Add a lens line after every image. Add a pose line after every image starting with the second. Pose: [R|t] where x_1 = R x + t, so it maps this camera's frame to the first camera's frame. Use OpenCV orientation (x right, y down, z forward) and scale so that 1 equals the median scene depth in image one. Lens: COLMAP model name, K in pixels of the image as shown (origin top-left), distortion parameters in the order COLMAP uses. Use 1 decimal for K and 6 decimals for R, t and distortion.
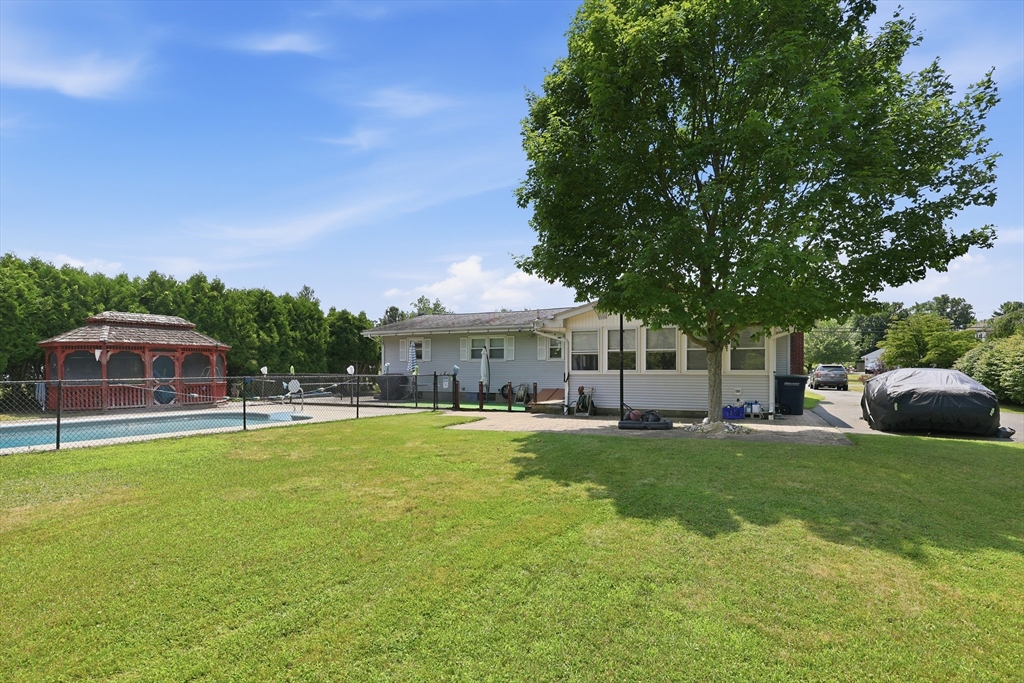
lens RADIAL K [[552.6, 0, 516.9], [0, 552.6, 338.7], [0, 0, 1]] dist [0.041526, 0.000769]
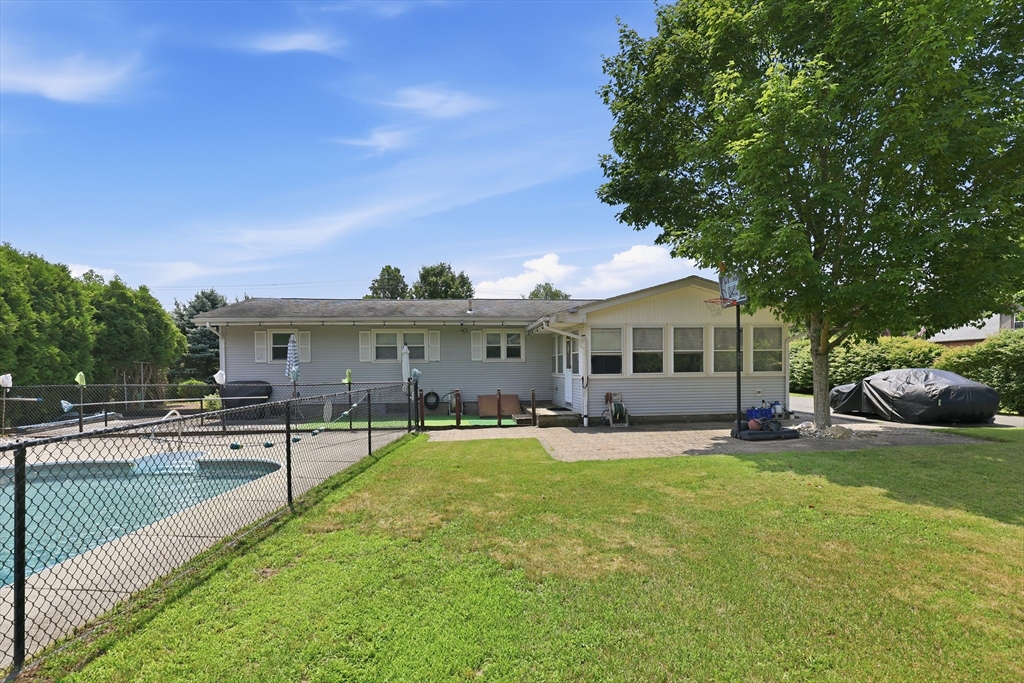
lens RADIAL K [[610.0, 0, 511.9], [0, 610.0, 345.1], [0, 0, 1]] dist [0.023713, 0.001327]
pose [[0.840721, 0.012053, 0.541335, -0.483419], [-0.021784, 0.999696, 0.011574, 0.004662], [-0.541031, -0.021523, 0.840727, 0.263180]]
